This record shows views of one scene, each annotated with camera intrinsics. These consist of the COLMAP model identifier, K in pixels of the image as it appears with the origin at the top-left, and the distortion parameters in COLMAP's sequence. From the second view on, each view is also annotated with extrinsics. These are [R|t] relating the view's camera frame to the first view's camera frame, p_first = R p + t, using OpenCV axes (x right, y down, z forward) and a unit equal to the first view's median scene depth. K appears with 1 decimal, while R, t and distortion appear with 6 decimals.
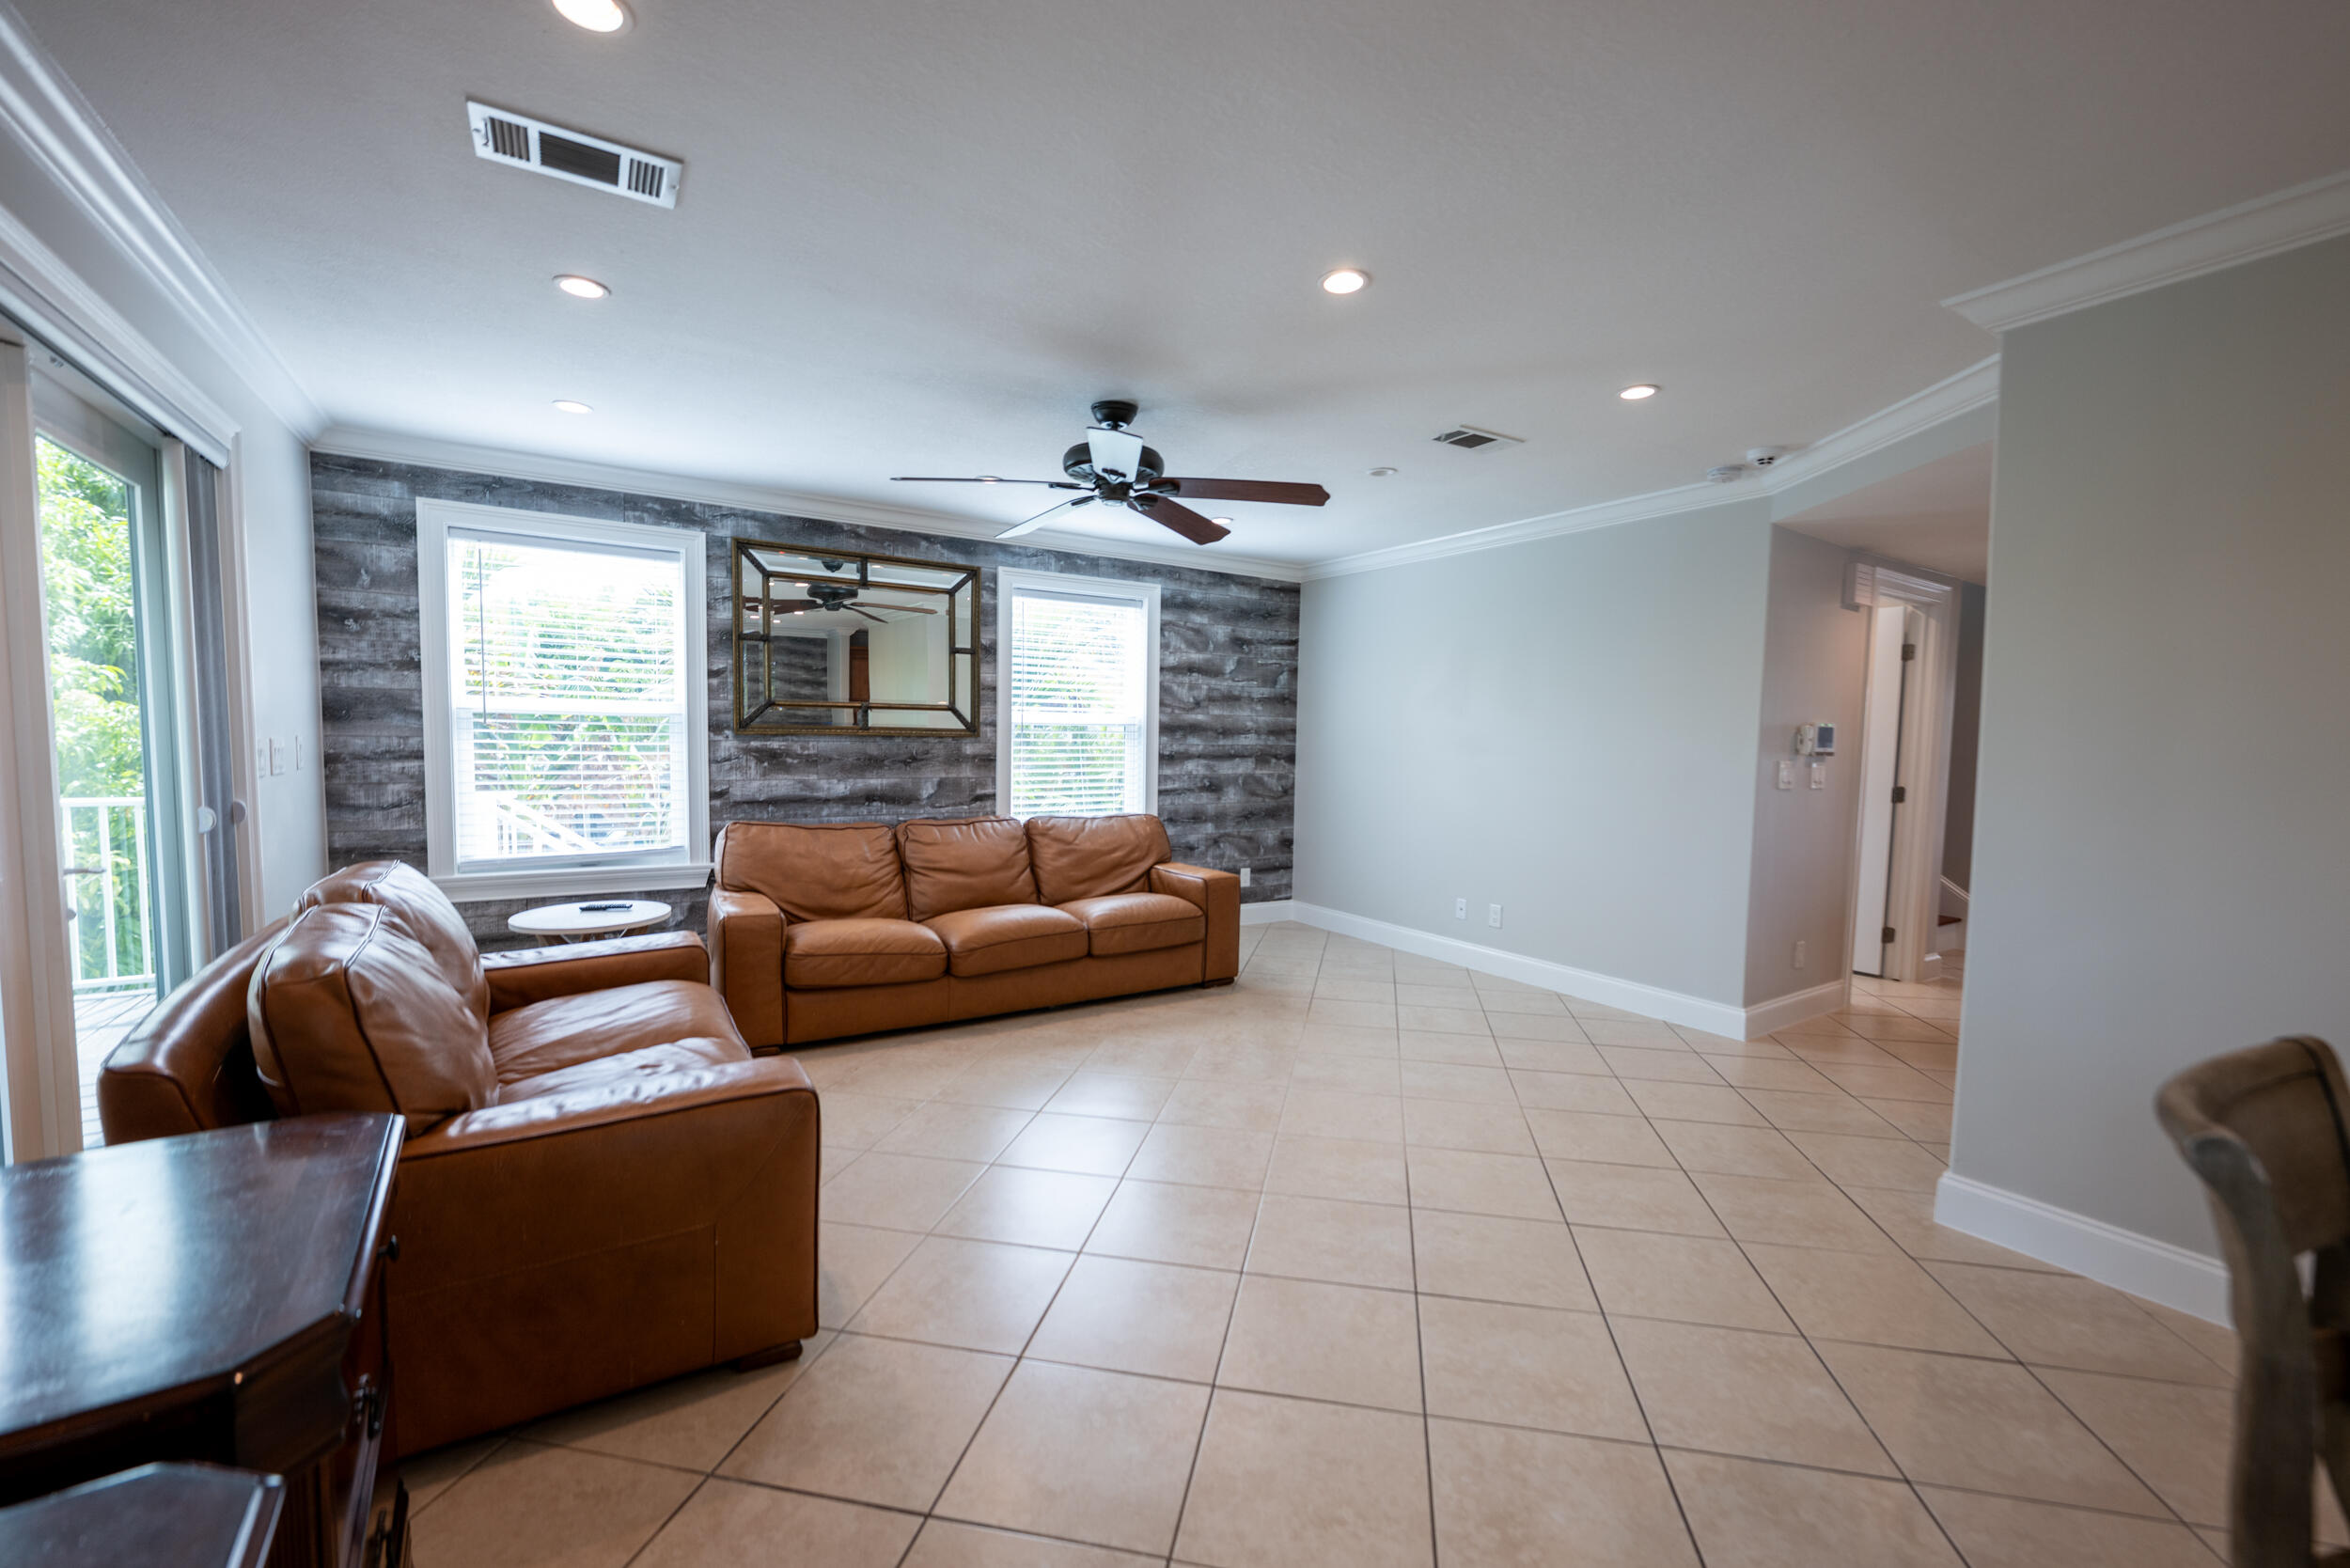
lens RADIAL K [[941.6, 0, 1192.8], [0, 941.6, 792.6], [0, 0, 1]] dist [-0.003157, -0.000216]
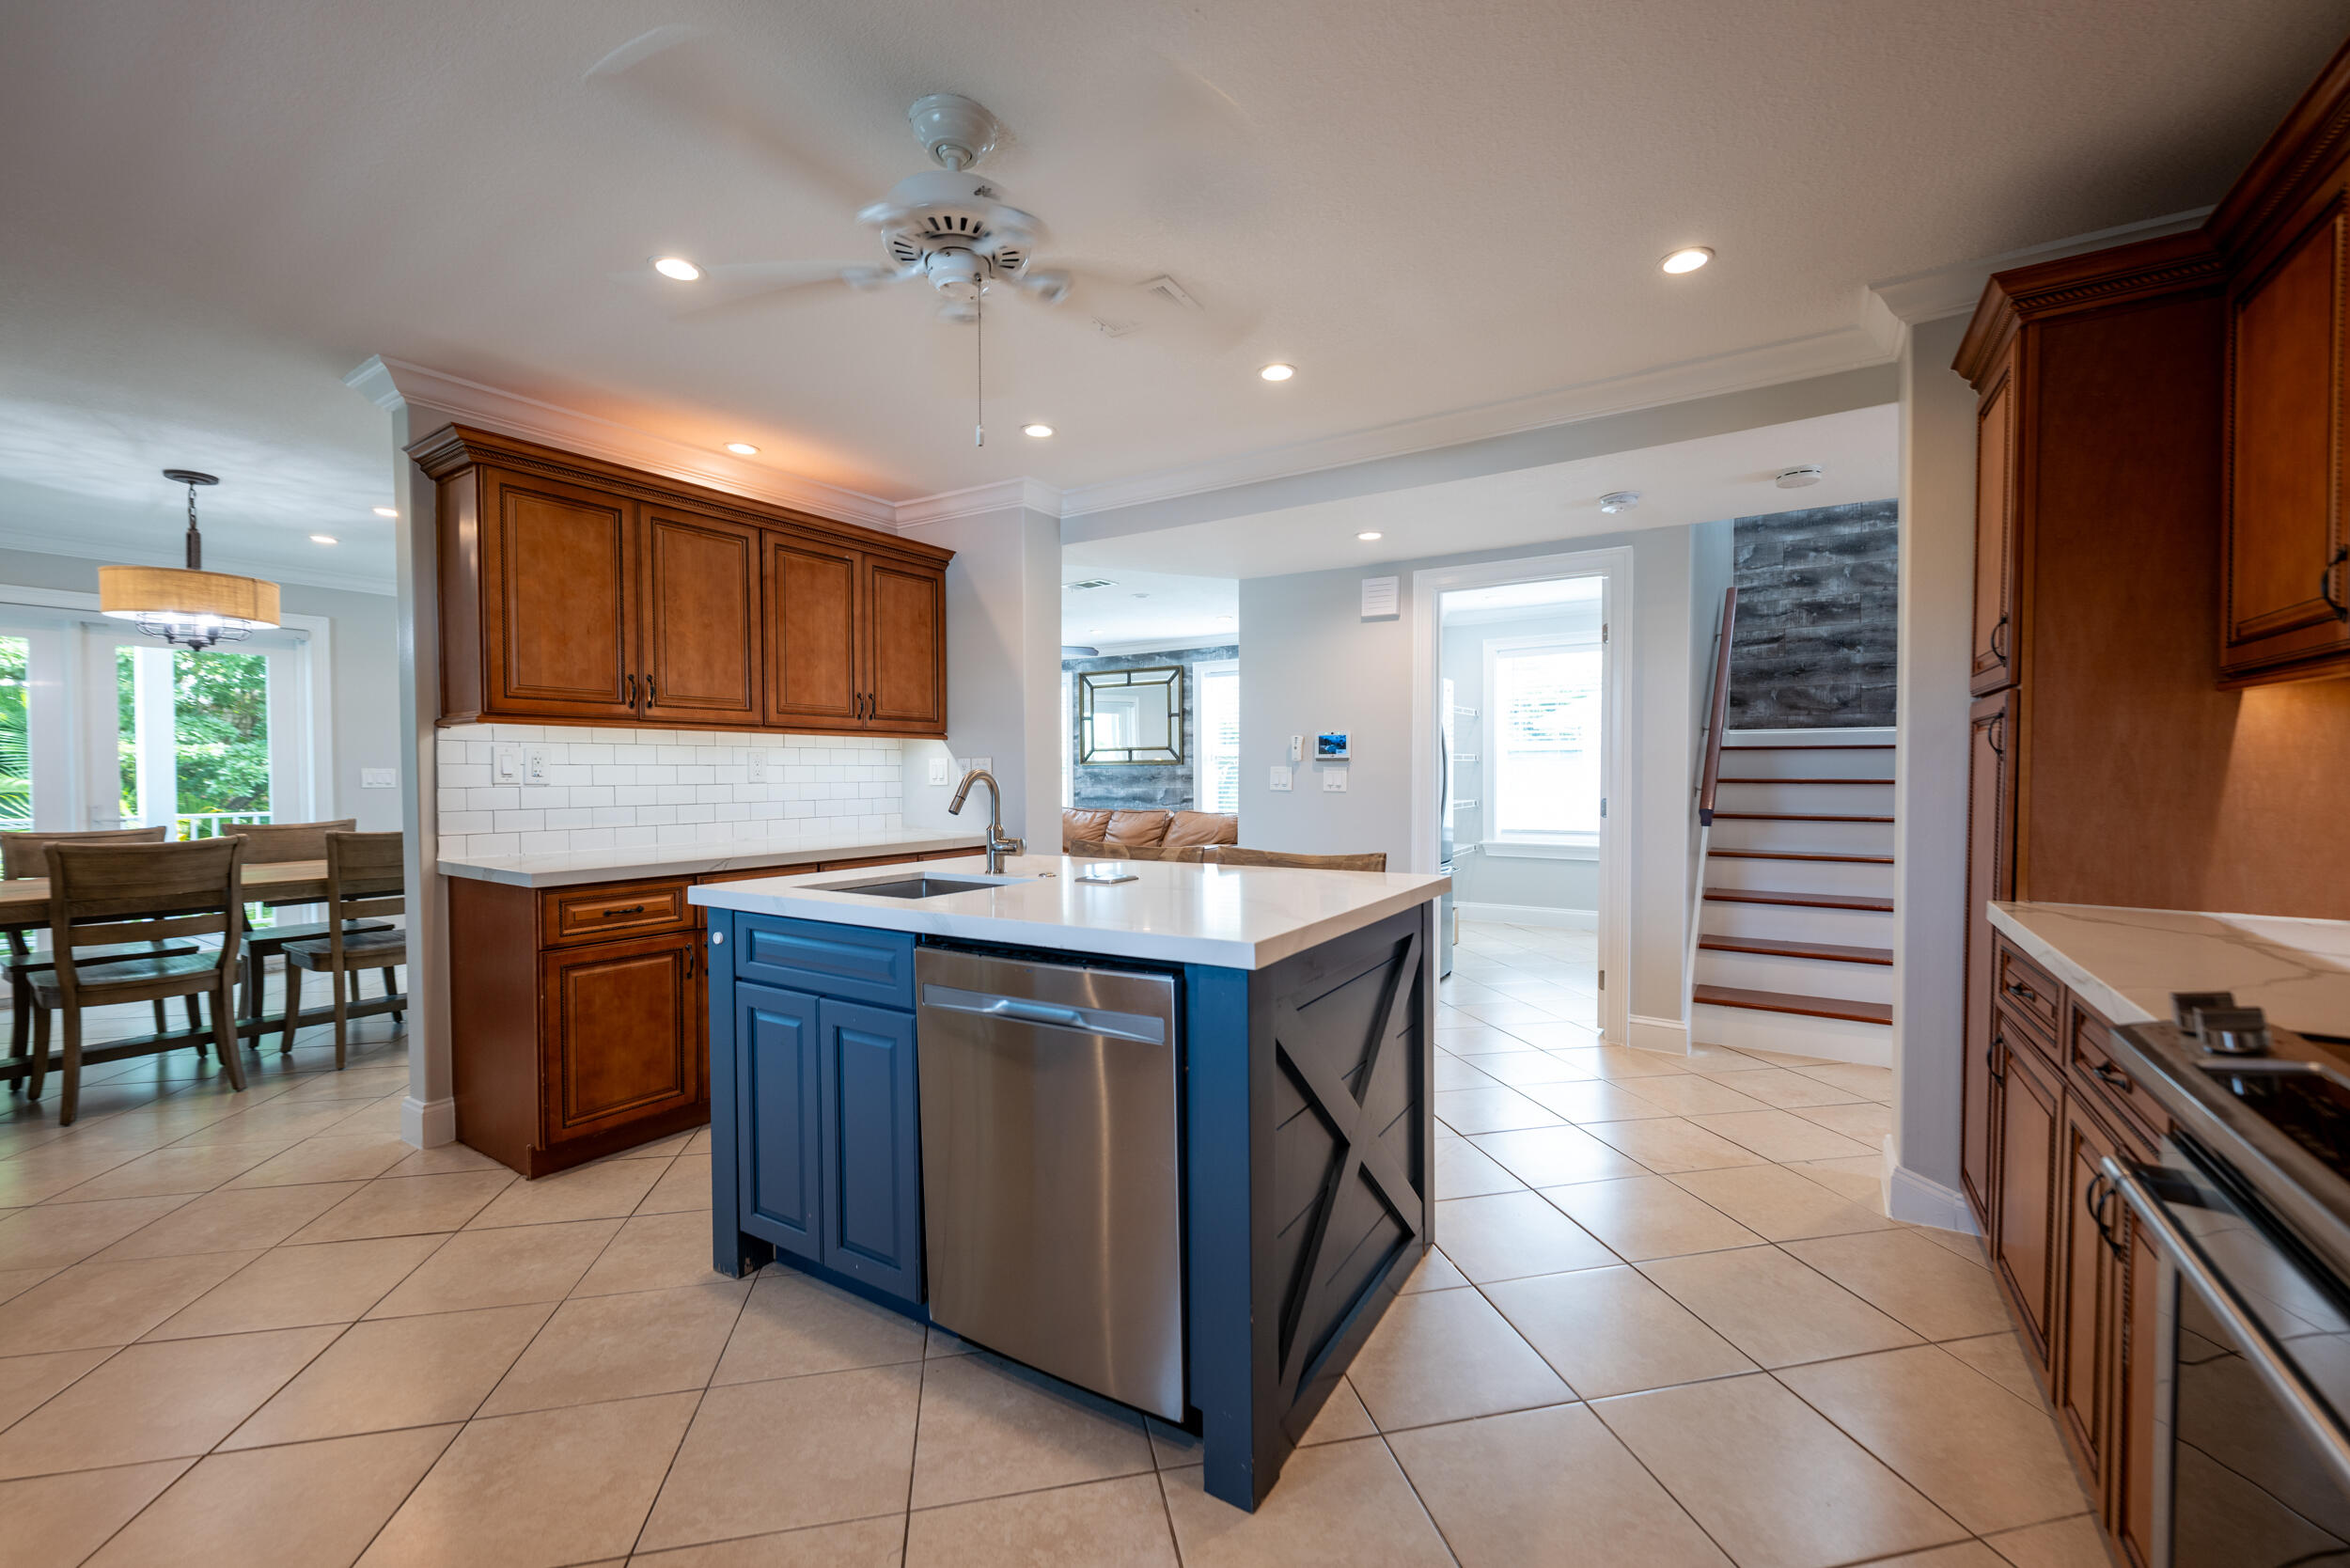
lens RADIAL K [[941.6, 0, 1192.8], [0, 941.6, 792.6], [0, 0, 1]] dist [-0.003157, -0.000216]
pose [[0.406344, 0.003209, -0.913714, 1.358628], [-0.042513, 0.998977, -0.015398, 0.017646], [0.912730, 0.045102, 0.406065, 0.335209]]
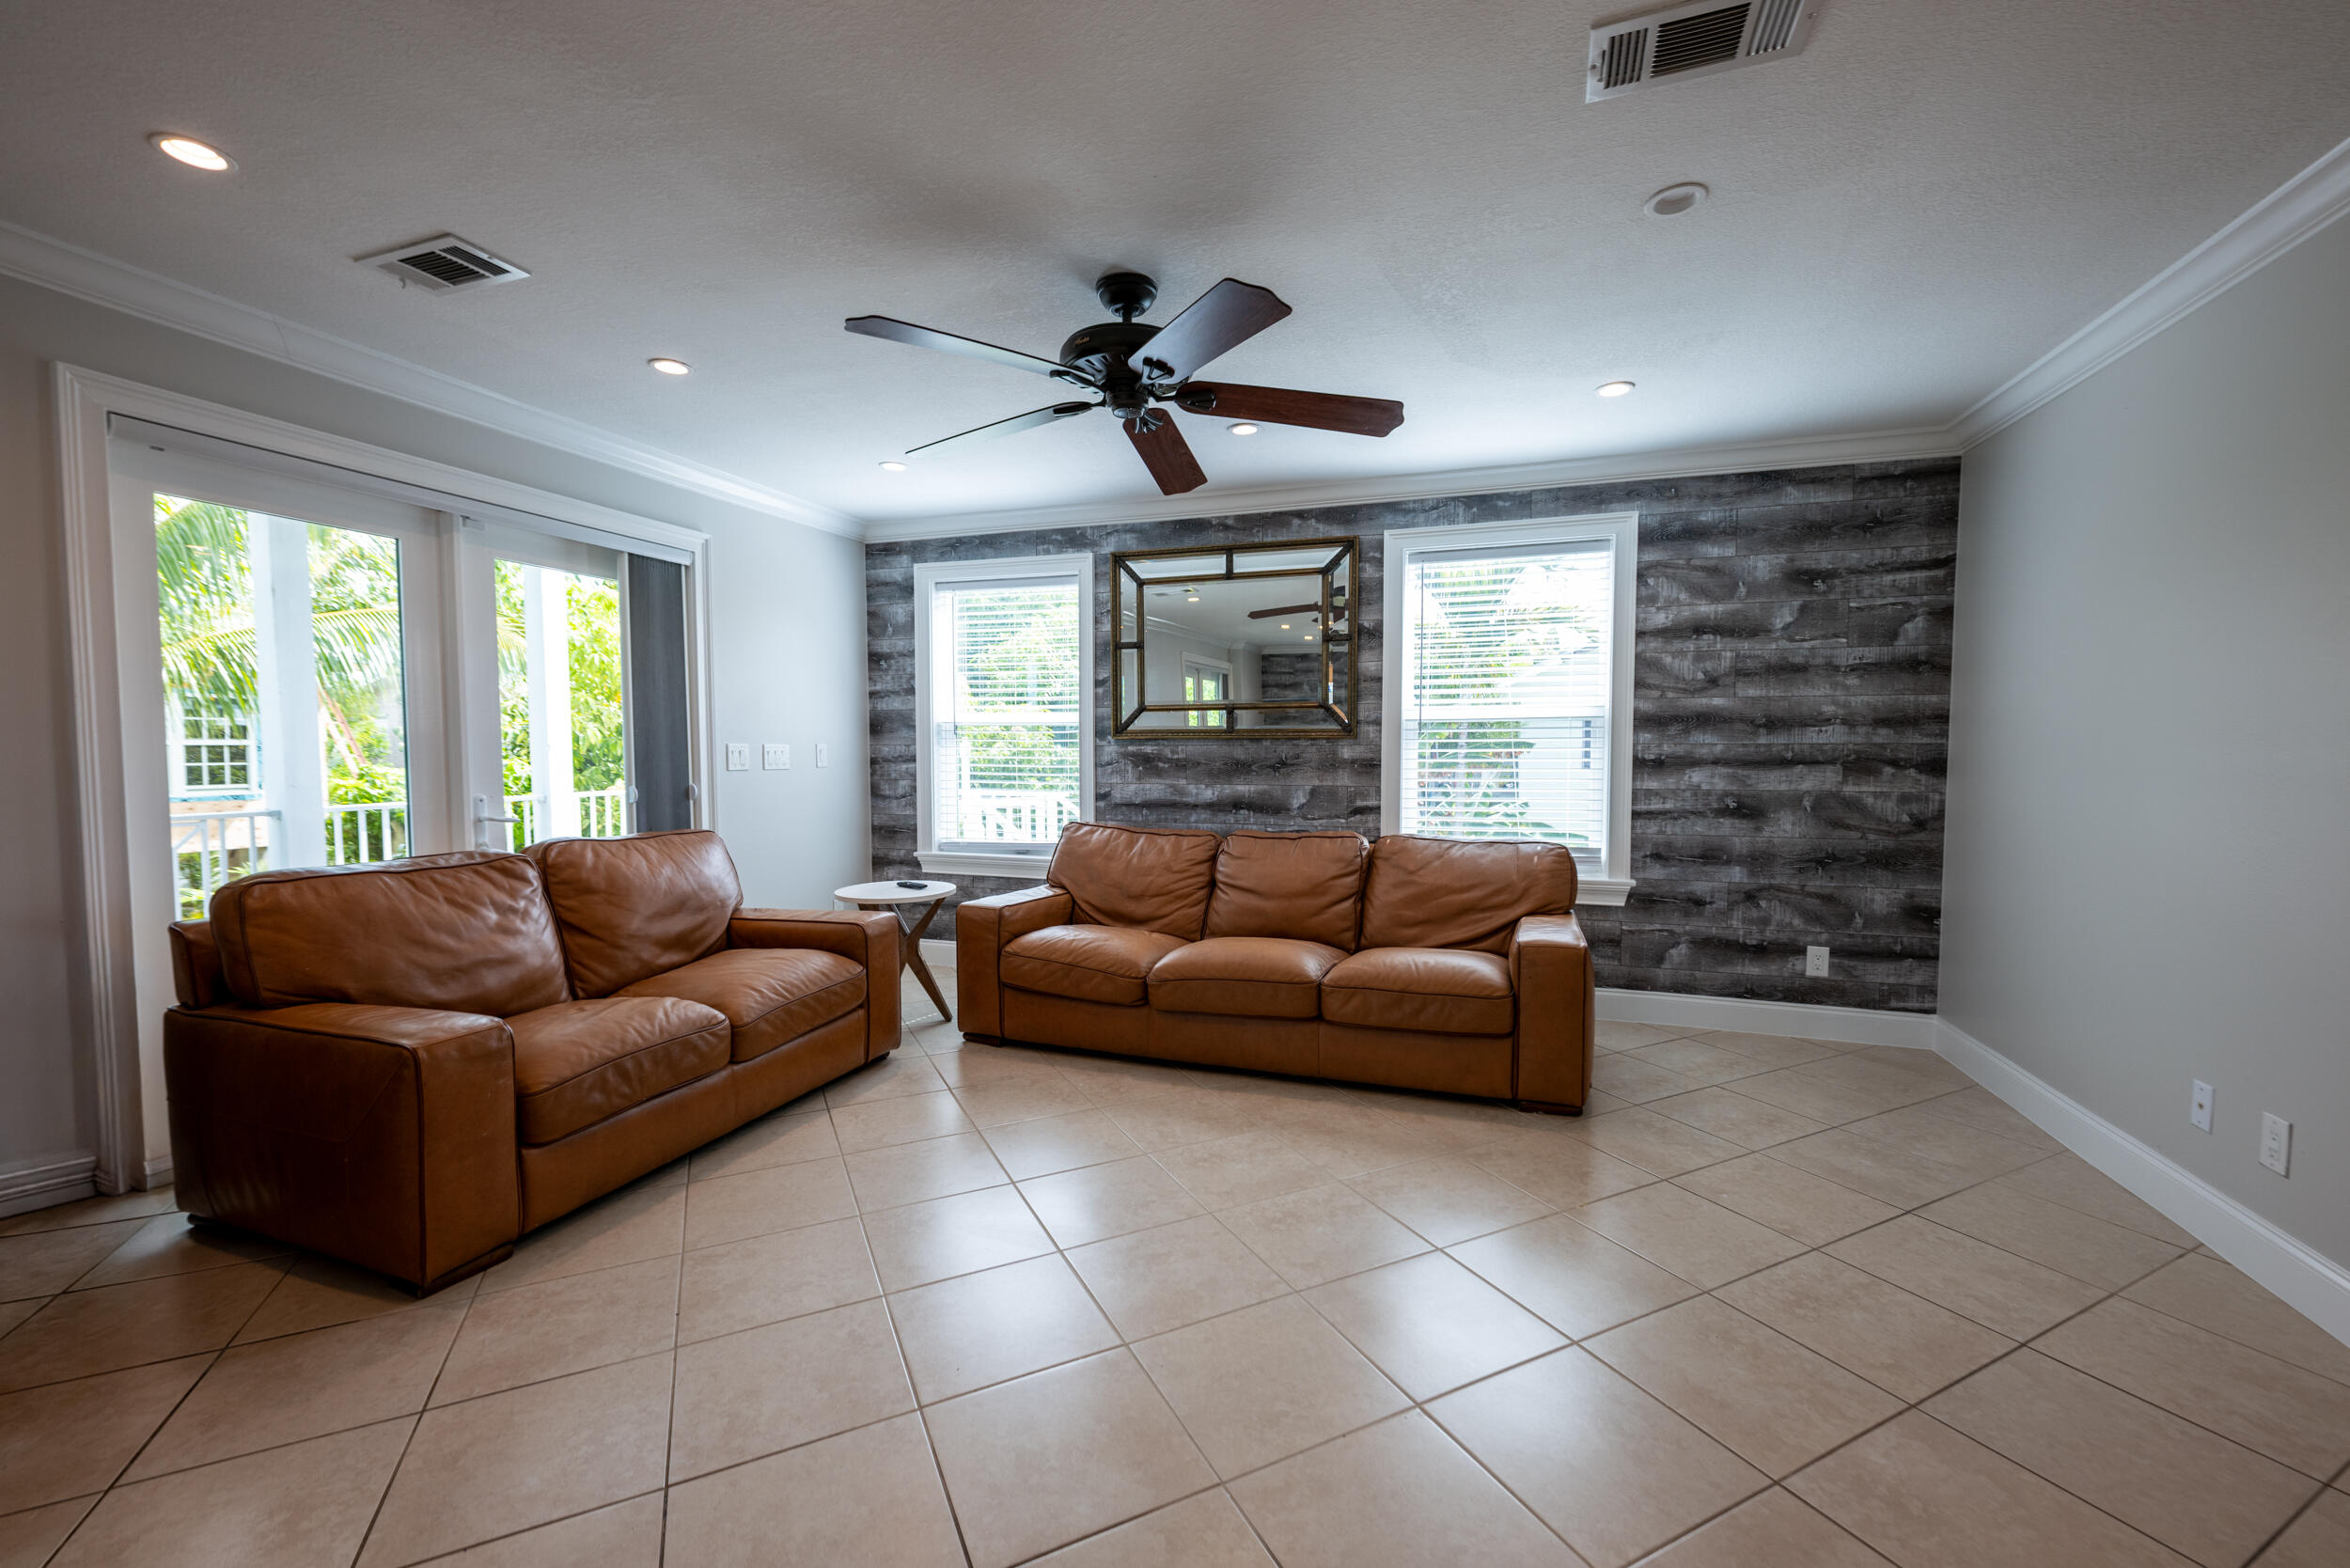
lens RADIAL K [[941.6, 0, 1192.8], [0, 941.6, 792.6], [0, 0, 1]] dist [-0.003157, -0.000216]
pose [[0.614371, 0.020369, -0.788755, 0.353279], [-0.037787, 0.999279, -0.003627, -0.001783], [0.788112, 0.032033, 0.614697, 0.376794]]
